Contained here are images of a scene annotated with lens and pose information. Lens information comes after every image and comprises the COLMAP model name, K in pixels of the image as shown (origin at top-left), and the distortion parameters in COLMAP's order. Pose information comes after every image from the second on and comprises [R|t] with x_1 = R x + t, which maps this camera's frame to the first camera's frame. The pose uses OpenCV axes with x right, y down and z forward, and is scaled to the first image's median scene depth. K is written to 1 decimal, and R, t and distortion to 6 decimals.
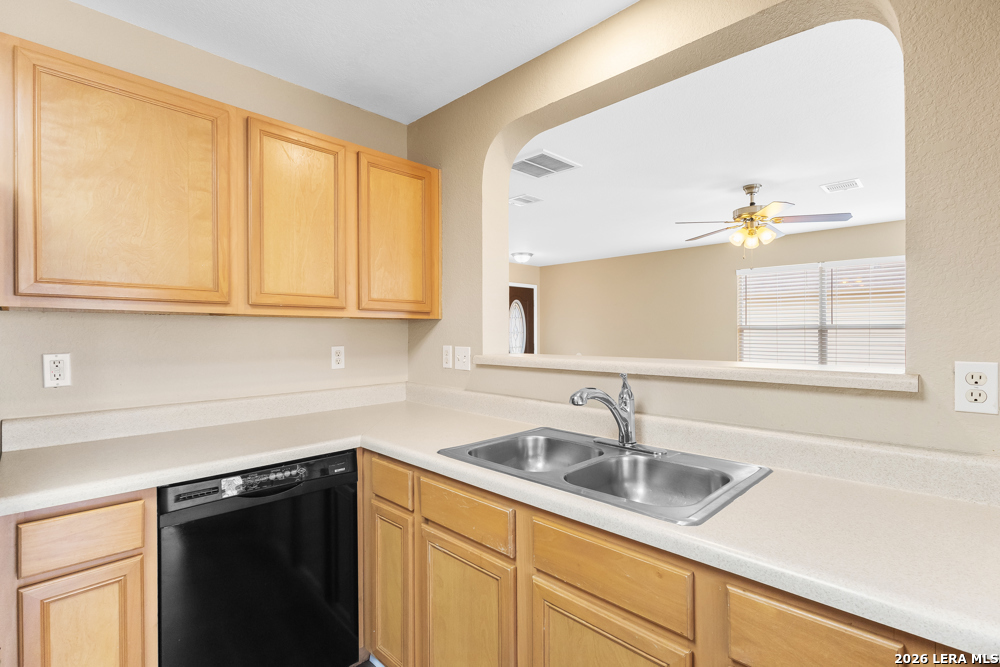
lens RADIAL K [[465.0, 0, 491.8], [0, 465.0, 336.9], [0, 0, 1]] dist [-0.004484, -0.000171]
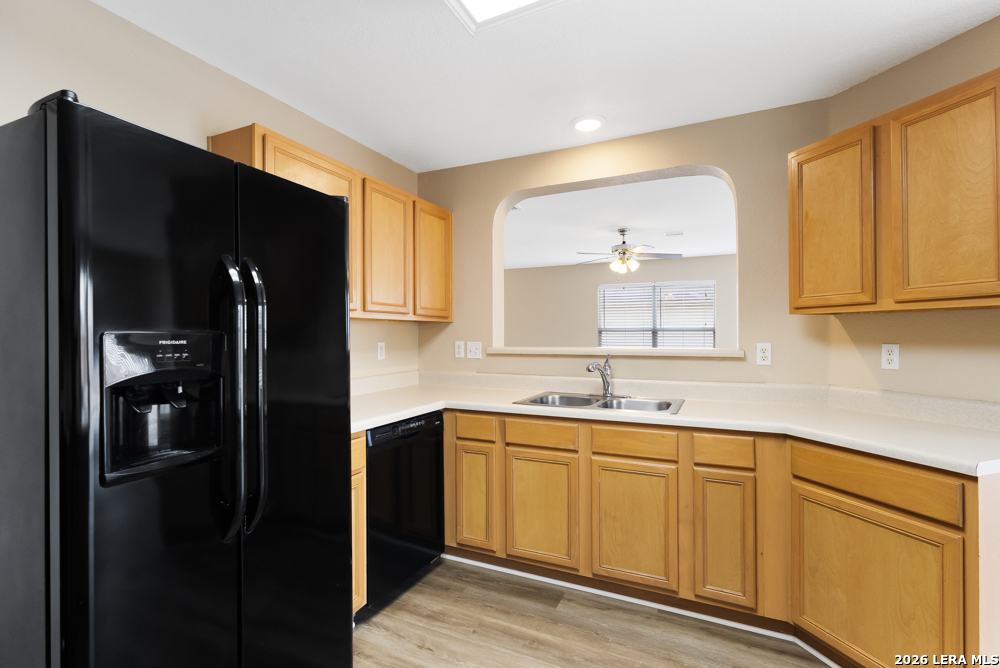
lens RADIAL K [[465.0, 0, 507.8], [0, 465.0, 331.5], [0, 0, 1]] dist [-0.004484, -0.000171]
pose [[0.937400, 0.002795, 0.348243, -0.458021], [0.002550, 0.999886, -0.014891, 0.010725], [-0.348245, 0.014847, 0.937286, -0.351526]]
